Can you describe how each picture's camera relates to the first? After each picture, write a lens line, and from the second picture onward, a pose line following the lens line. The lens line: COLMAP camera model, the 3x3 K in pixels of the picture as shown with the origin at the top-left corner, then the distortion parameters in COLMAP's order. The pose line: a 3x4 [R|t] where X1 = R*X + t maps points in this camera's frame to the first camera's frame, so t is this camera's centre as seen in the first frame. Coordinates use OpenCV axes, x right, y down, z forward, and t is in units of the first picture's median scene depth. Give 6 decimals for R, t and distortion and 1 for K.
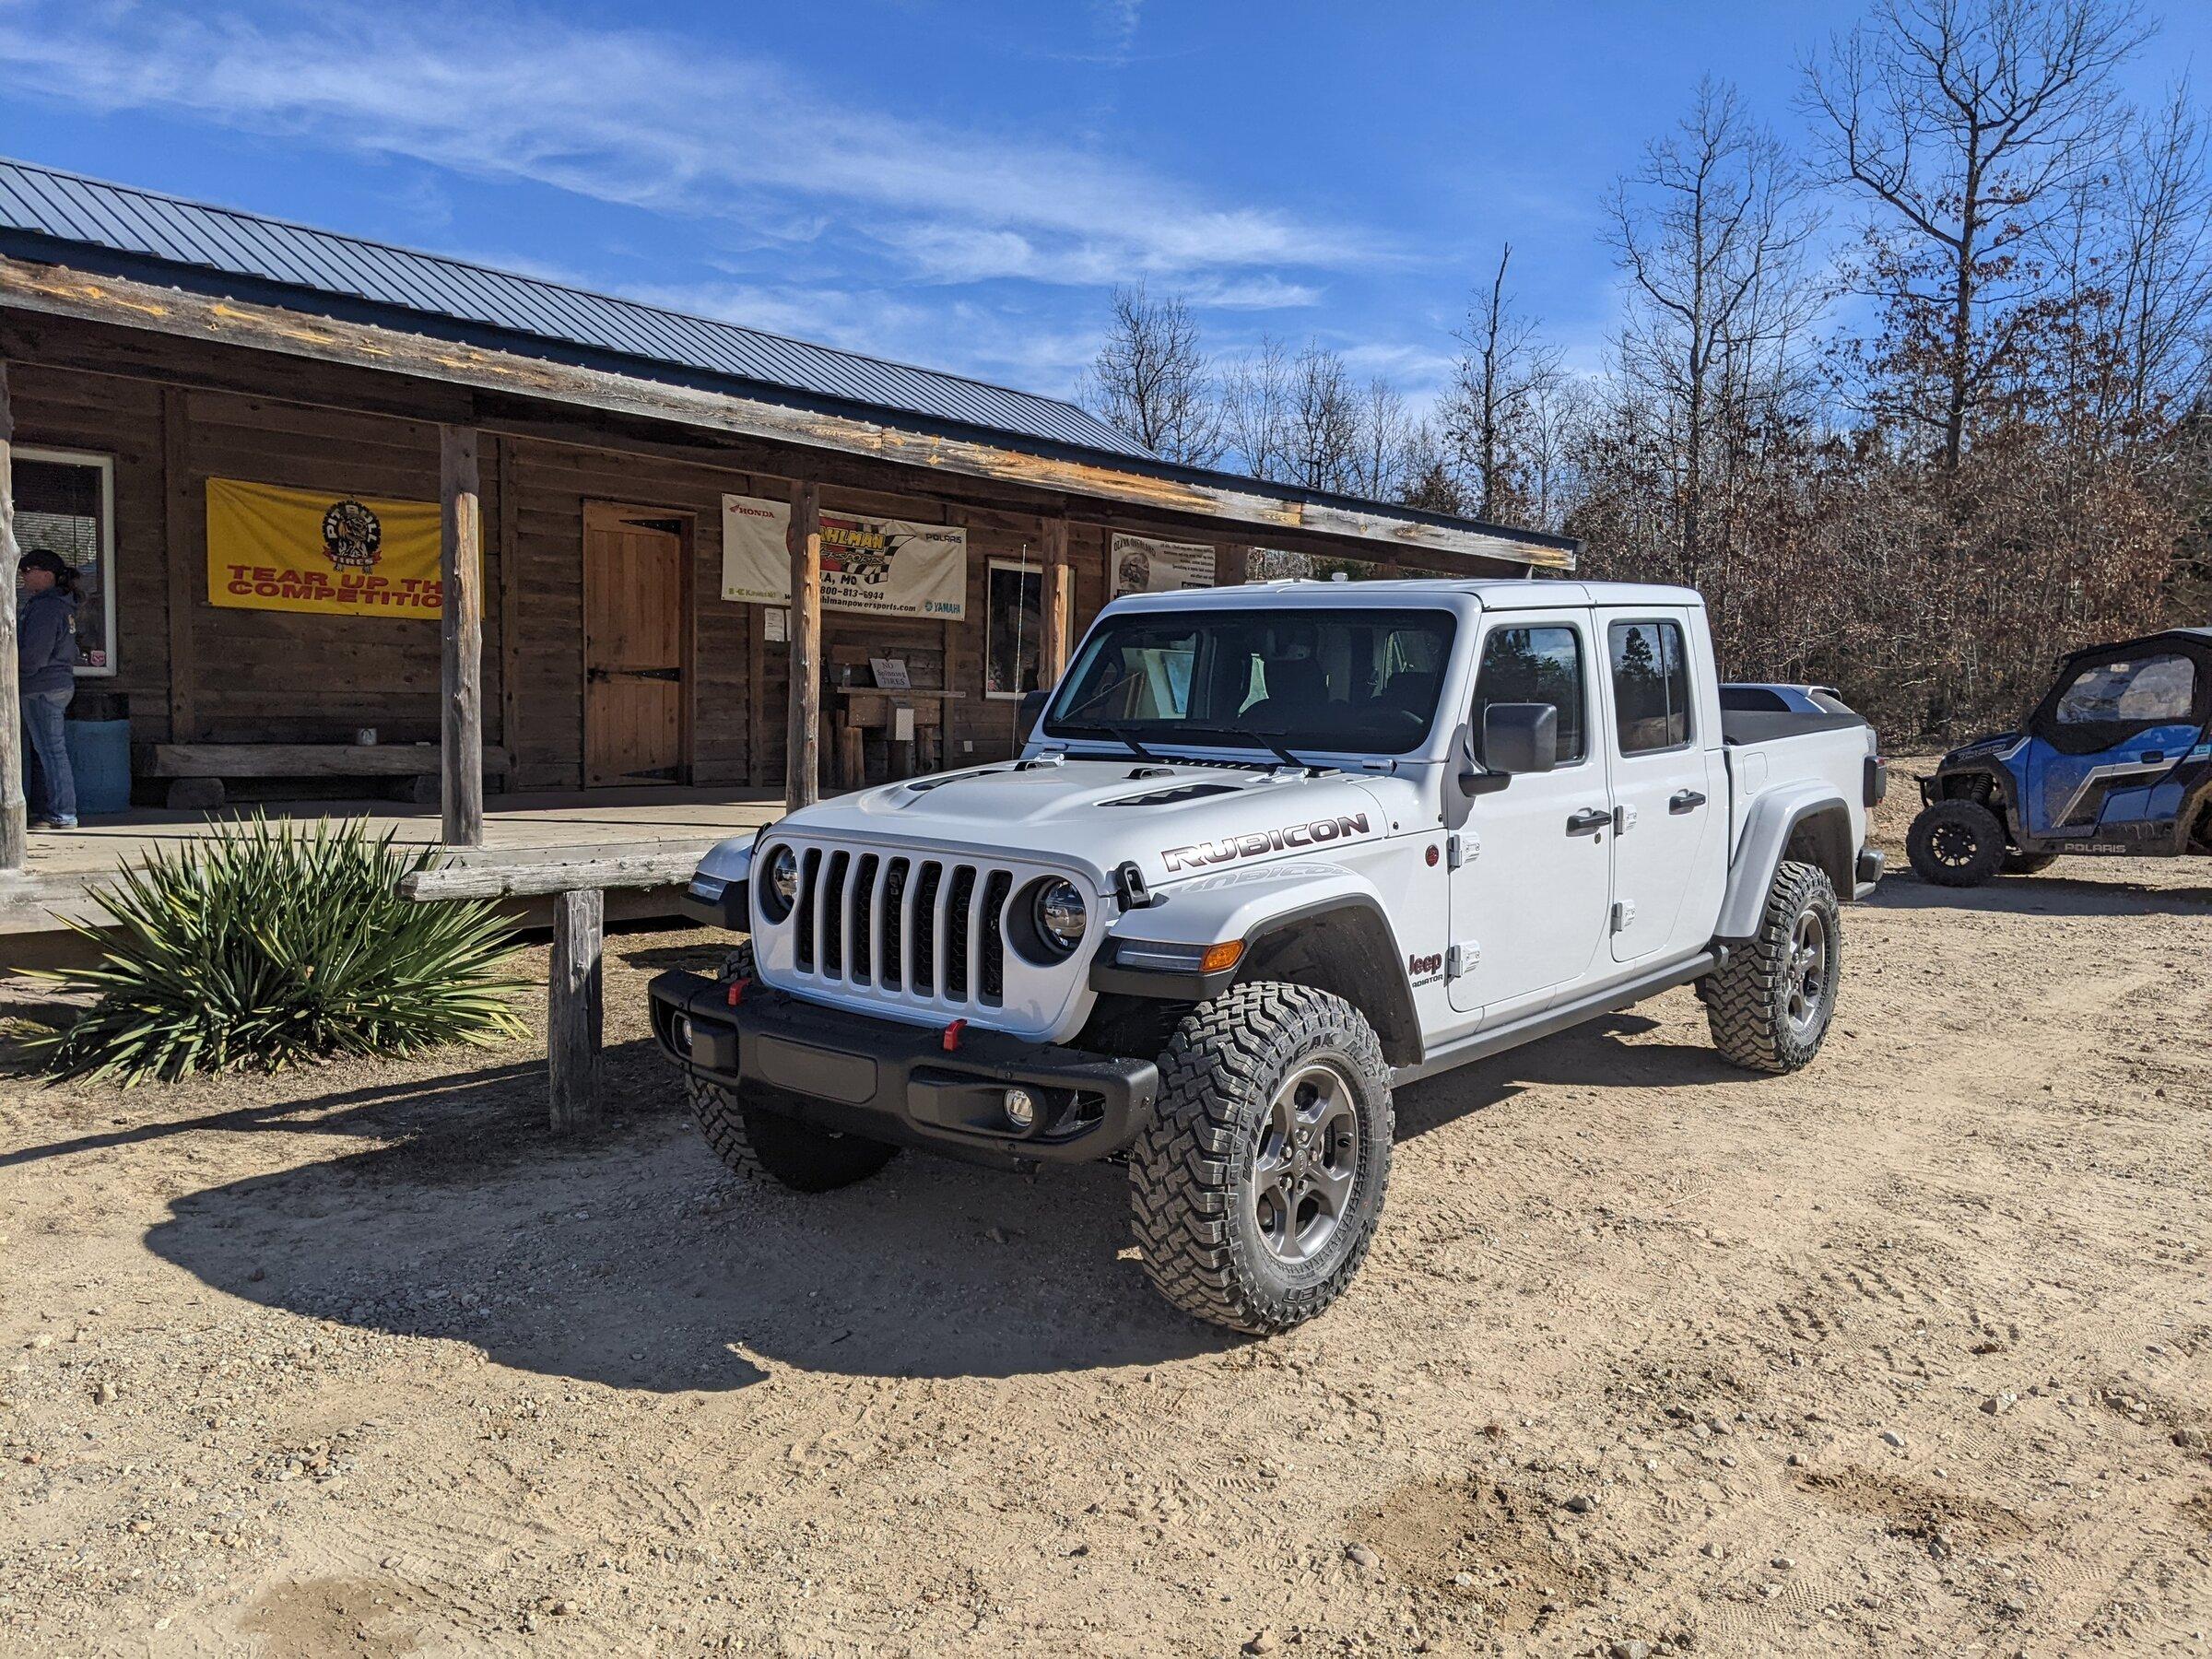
lens RADIAL K [[1791.2, 0, 1106.0], [0, 1791.2, 829.5], [0, 0, 1]] dist [0.102034, -0.004120]
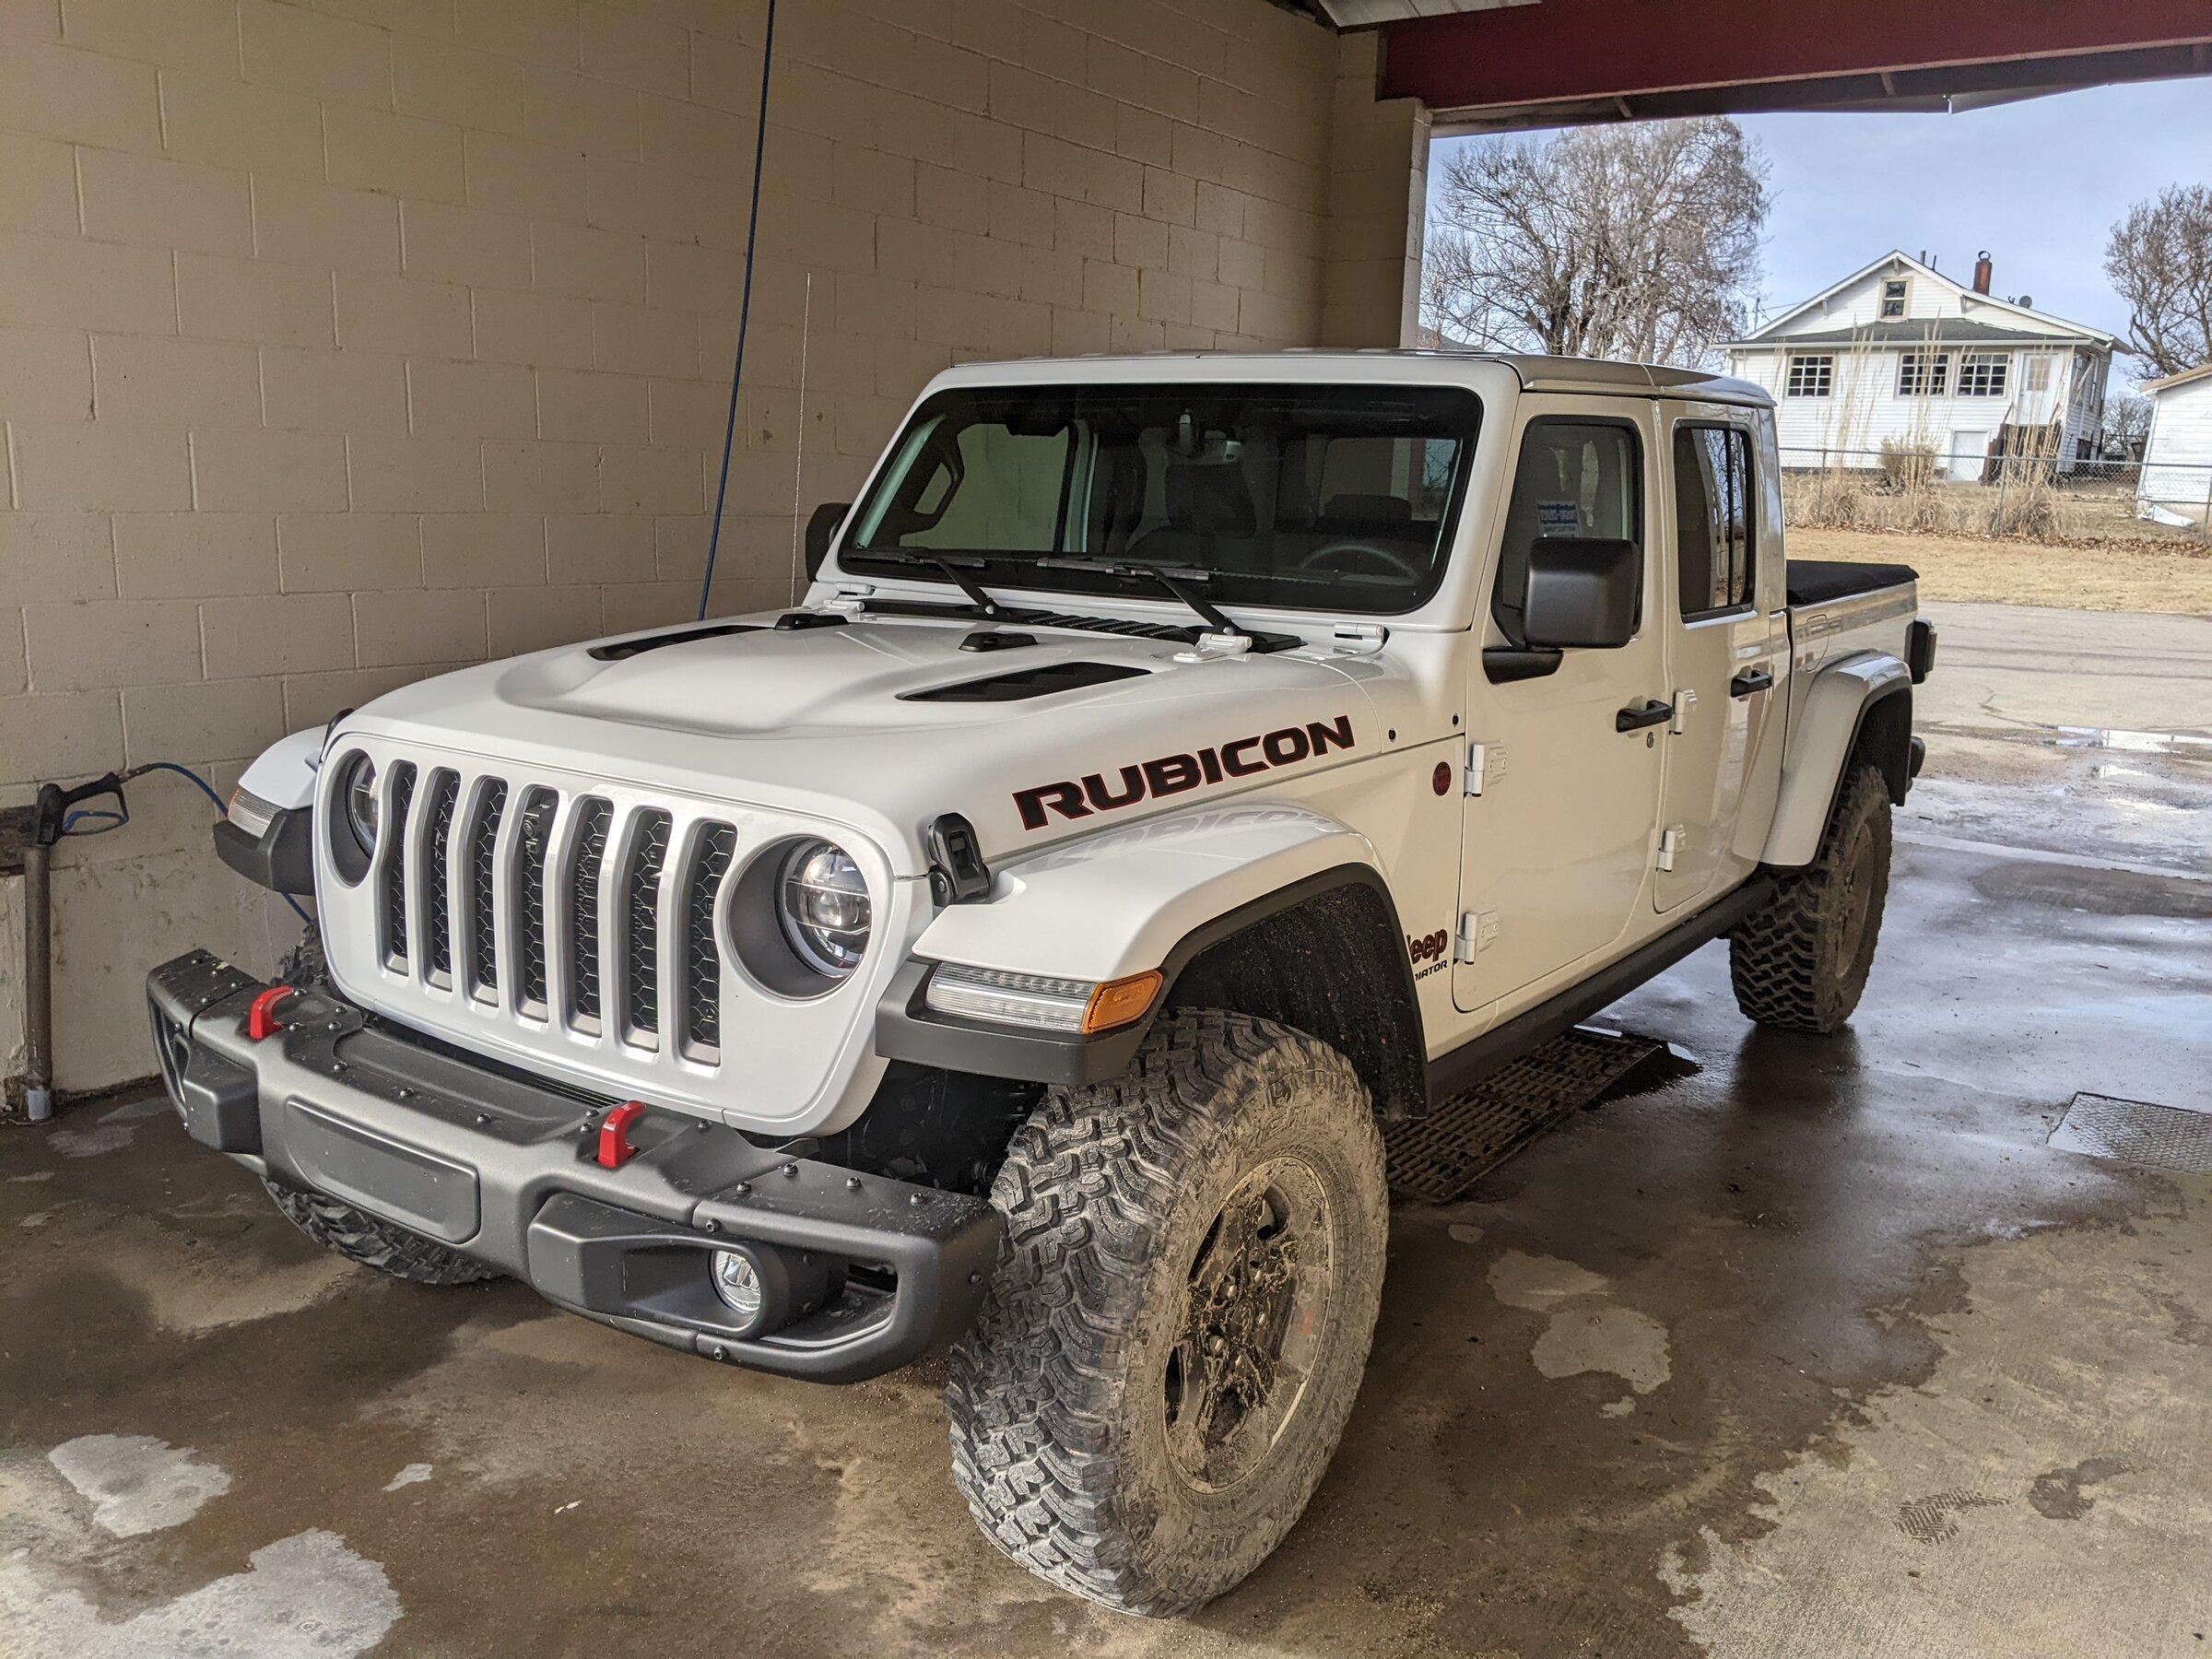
lens RADIAL K [[1791.2, 0, 1106.0], [0, 1791.2, 829.5], [0, 0, 1]] dist [0.102034, -0.004120]
pose [[0.996564, 0.011833, 0.081974, 0.012787], [-0.019243, 0.995738, 0.090196, -0.023599], [-0.080558, -0.091463, 0.992545, 0.393786]]
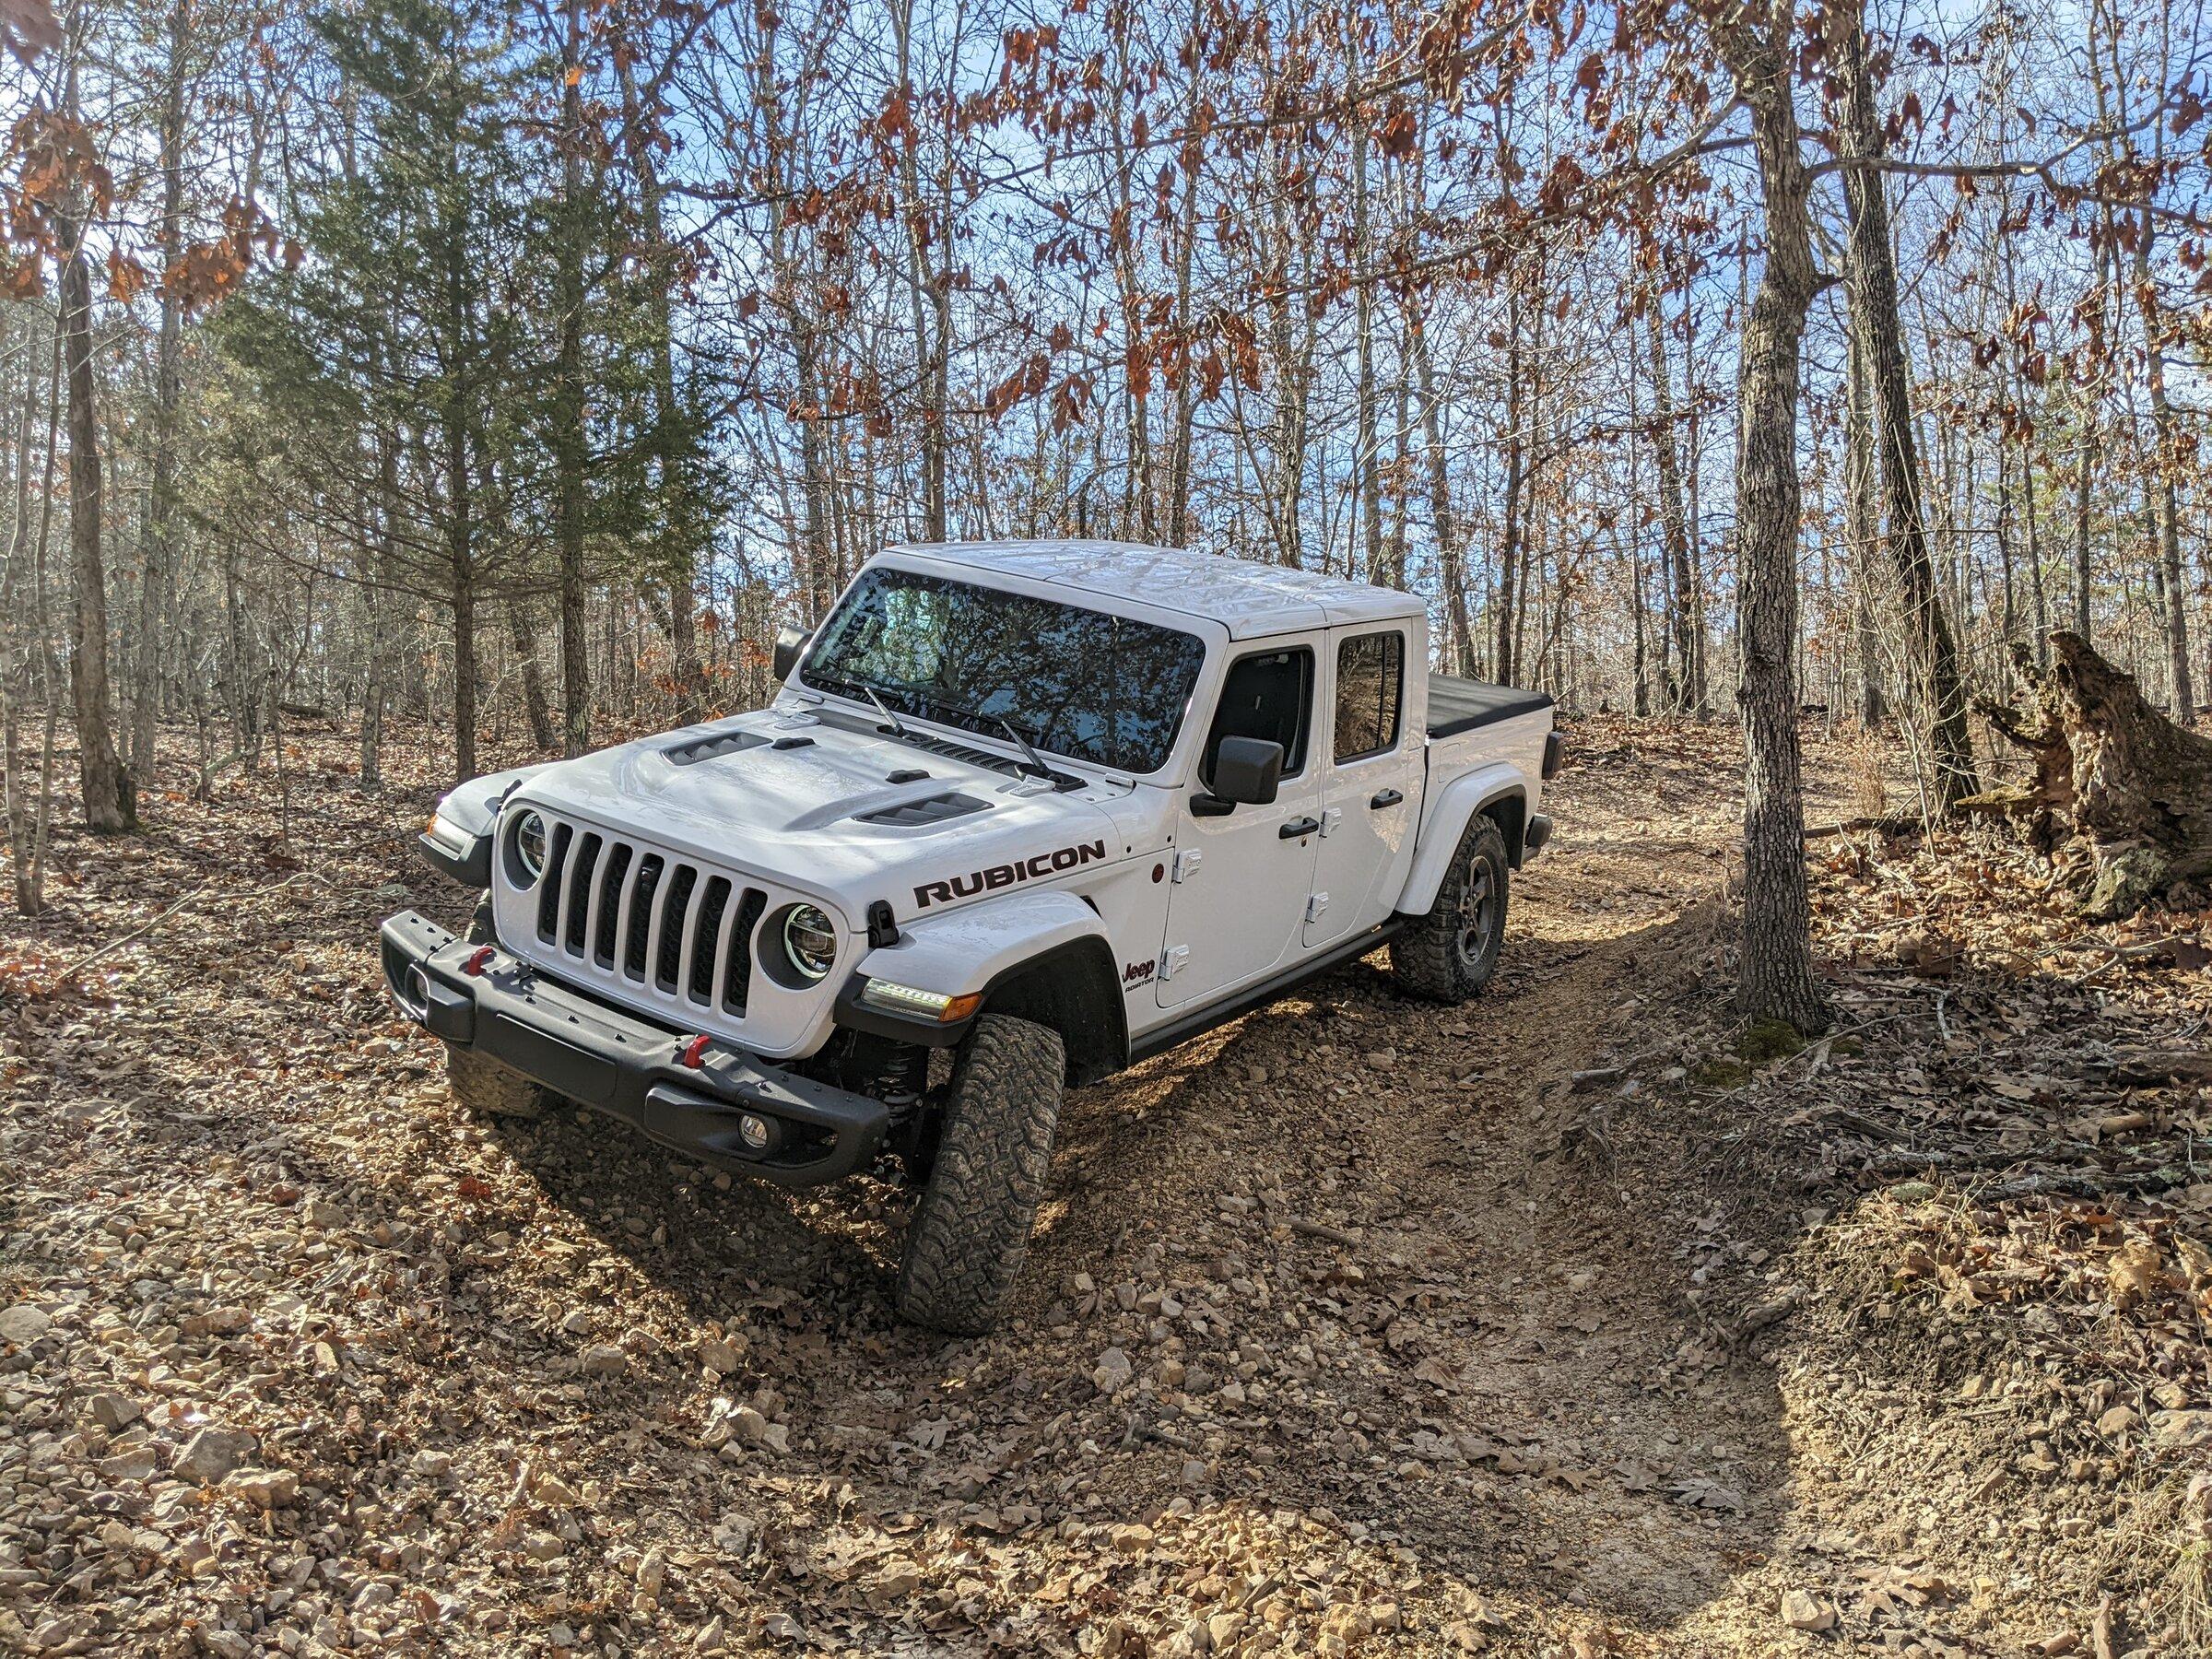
lens RADIAL K [[1791.2, 0, 1106.0], [0, 1791.2, 829.5], [0, 0, 1]] dist [0.102034, -0.004120]
pose [[0.979829, 0.098318, 0.173980, -0.040234], [-0.121756, 0.984061, 0.129613, -0.152860], [-0.158464, -0.148182, 0.976182, -0.043346]]
